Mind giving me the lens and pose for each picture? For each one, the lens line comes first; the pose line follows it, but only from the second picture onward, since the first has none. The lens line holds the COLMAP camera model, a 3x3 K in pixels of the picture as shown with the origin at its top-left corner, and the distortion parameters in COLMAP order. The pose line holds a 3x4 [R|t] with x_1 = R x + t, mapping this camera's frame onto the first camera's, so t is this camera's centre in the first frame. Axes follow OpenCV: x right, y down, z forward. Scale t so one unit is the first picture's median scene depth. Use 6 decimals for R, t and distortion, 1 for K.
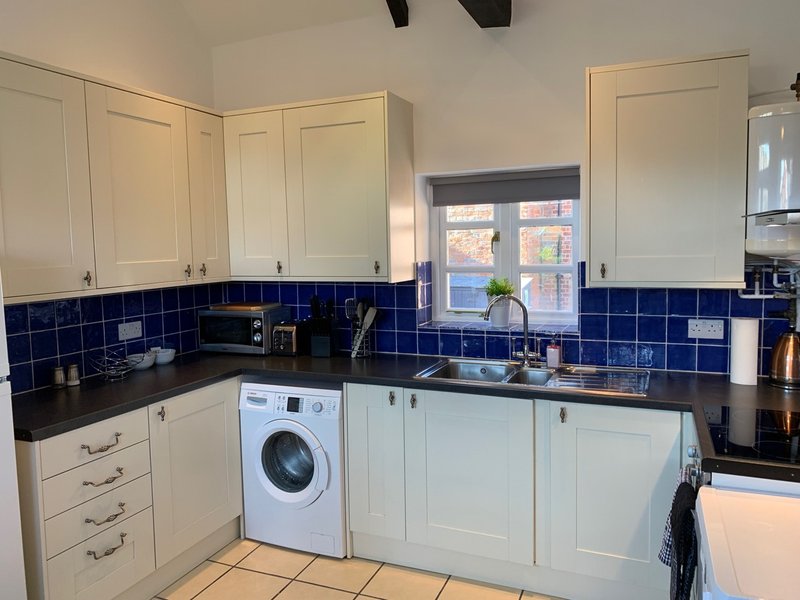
lens RADIAL K [[614.1, 0, 398.4], [0, 614.1, 295.6], [0, 0, 1]] dist [0.030389, -0.054937]
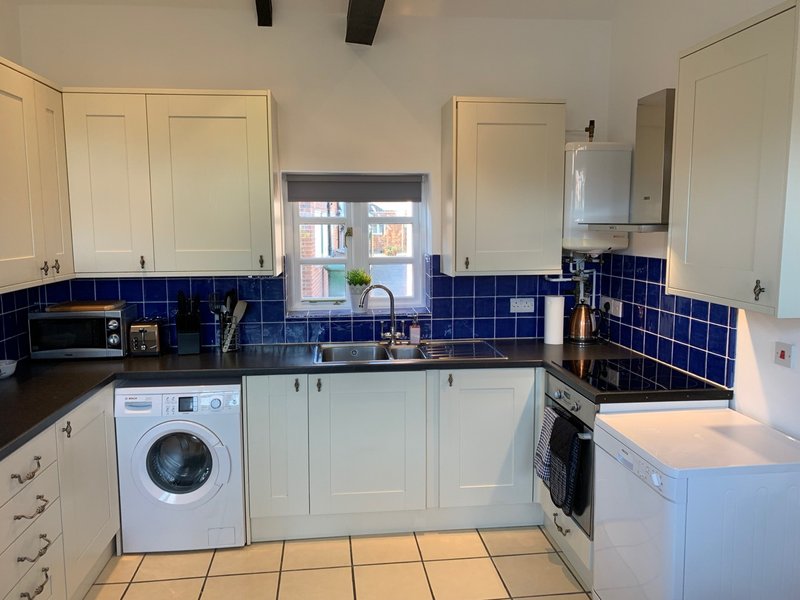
lens RADIAL K [[614.1, 0, 395.1], [0, 614.1, 298.3], [0, 0, 1]] dist [0.030389, -0.054937]
pose [[0.869544, -0.043849, 0.491905, -0.354498], [0.029800, 0.998894, 0.036366, -0.015488], [-0.492955, -0.016964, 0.869889, -0.008528]]
